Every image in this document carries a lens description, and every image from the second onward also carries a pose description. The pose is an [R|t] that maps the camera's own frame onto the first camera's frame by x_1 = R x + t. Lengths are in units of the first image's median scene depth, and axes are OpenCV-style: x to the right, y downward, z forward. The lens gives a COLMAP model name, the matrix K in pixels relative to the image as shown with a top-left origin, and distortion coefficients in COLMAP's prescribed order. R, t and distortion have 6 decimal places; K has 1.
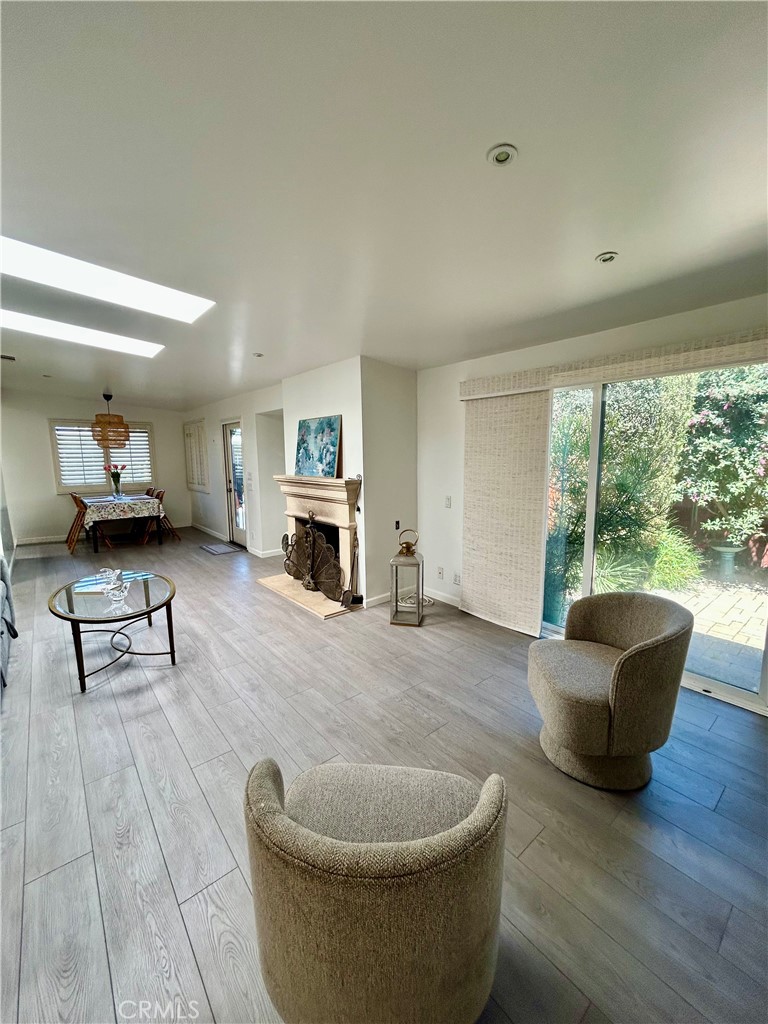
lens RADIAL K [[412.2, 0, 385.0], [0, 412.2, 512.0], [0, 0, 1]] dist [0.000875, 0.000228]
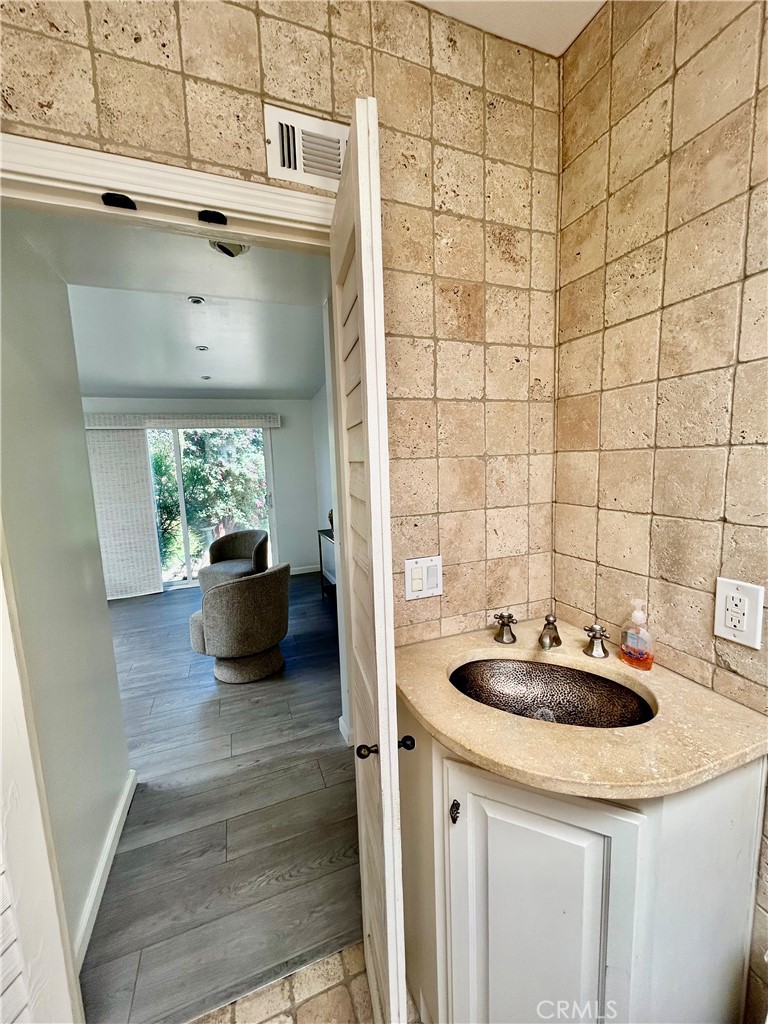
lens RADIAL K [[412.2, 0, 385.0], [0, 412.2, 512.0], [0, 0, 1]] dist [0.000875, 0.000228]
pose [[0.330372, -0.128137, 0.935112, -0.600988], [0.170329, 0.982570, 0.074463, 0.037217], [-0.928354, 0.134677, 0.346439, -0.254620]]
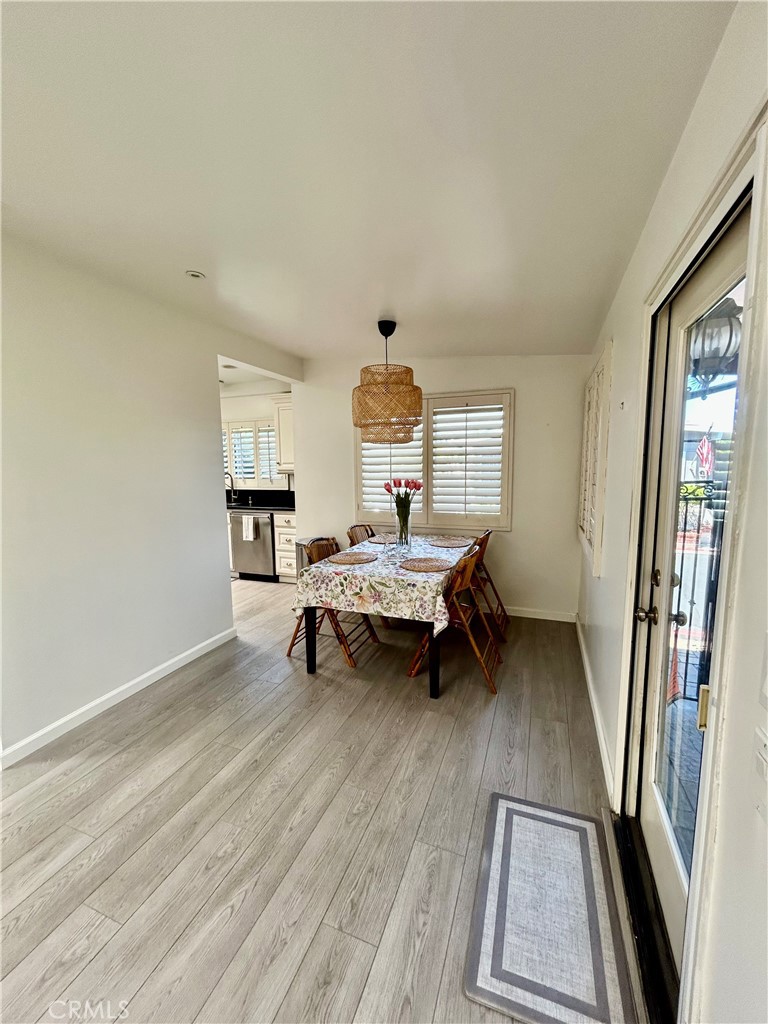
lens RADIAL K [[412.2, 0, 385.0], [0, 412.2, 512.0], [0, 0, 1]] dist [0.000875, 0.000228]
pose [[0.483199, 0.111994, -0.868318, -0.445675], [-0.113748, 0.991409, 0.064572, -0.185107], [0.868090, 0.067568, 0.491787, 1.319868]]
